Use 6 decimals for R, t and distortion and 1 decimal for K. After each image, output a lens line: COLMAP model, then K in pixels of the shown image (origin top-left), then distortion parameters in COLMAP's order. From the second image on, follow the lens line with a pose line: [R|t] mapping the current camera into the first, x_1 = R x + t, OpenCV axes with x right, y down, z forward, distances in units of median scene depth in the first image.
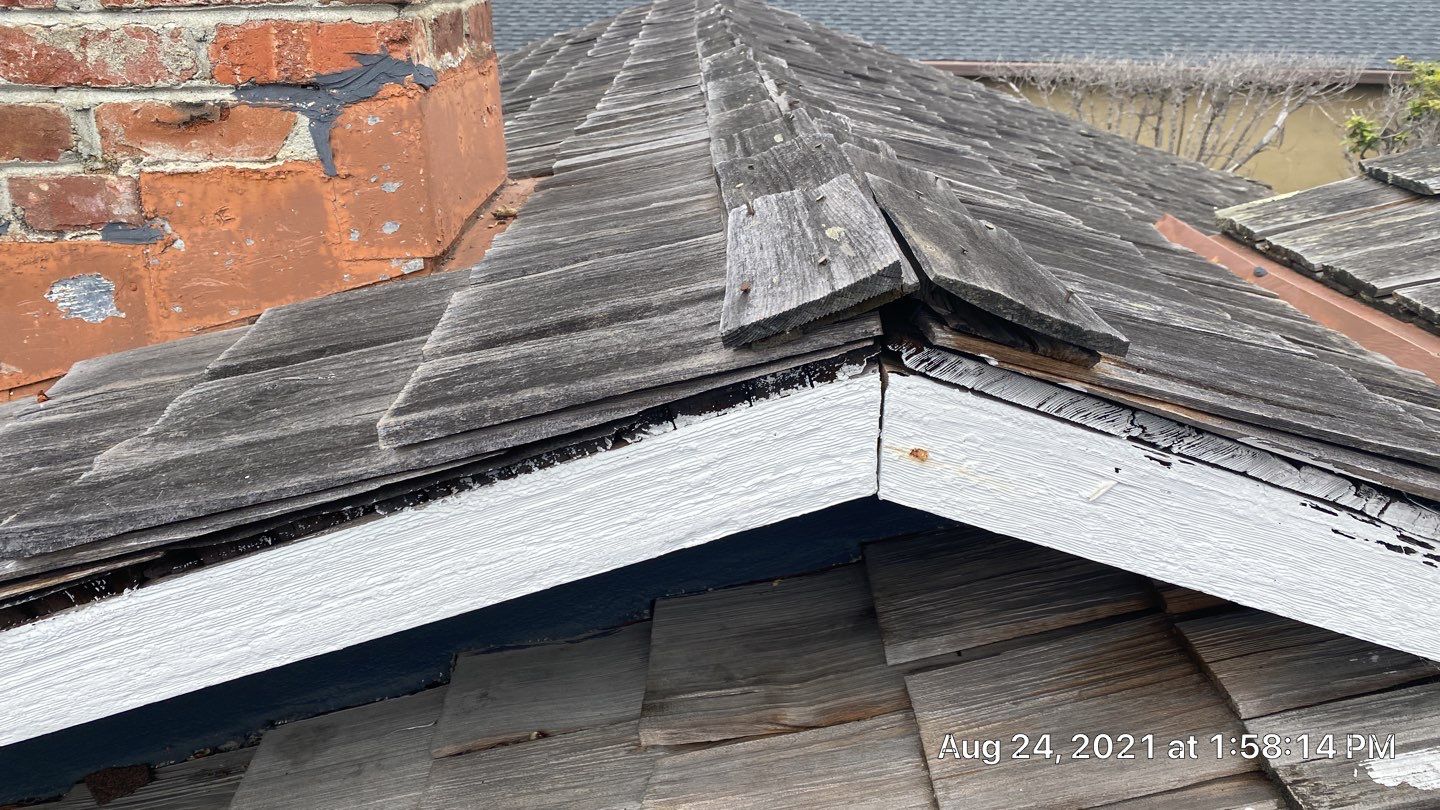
lens RADIAL K [[1087.5, 0, 720.0], [0, 1087.5, 405.0], [0, 0, 1]] dist [0.070230, -0.108731]
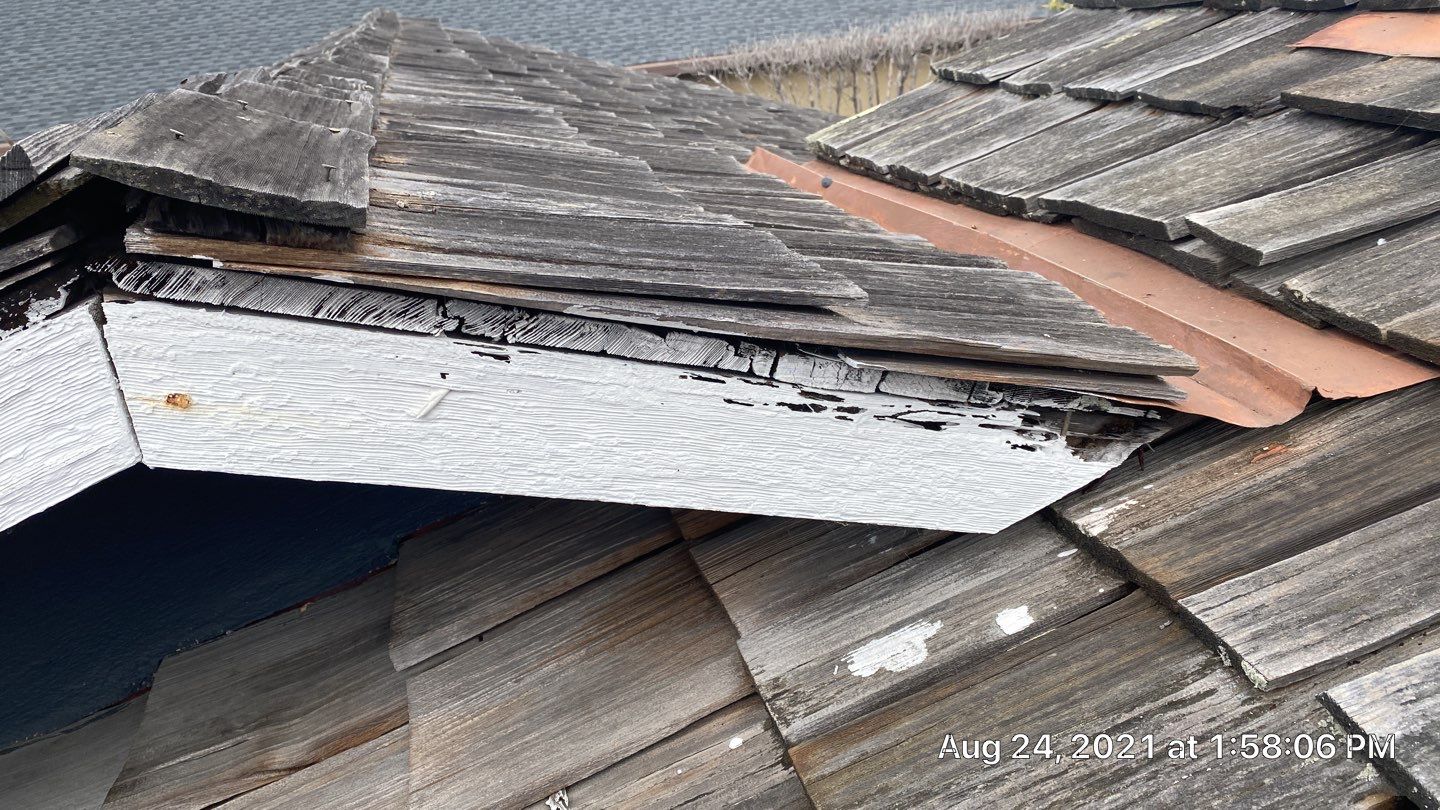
lens RADIAL K [[1081.8, 0, 720.0], [0, 1081.8, 405.0], [0, 0, 1]] dist [0.074154, -0.110321]
pose [[0.968069, -0.186640, 0.167358, 0.330295], [0.190405, 0.981683, -0.006595, 0.098665], [-0.163062, 0.038250, 0.985874, 0.125698]]
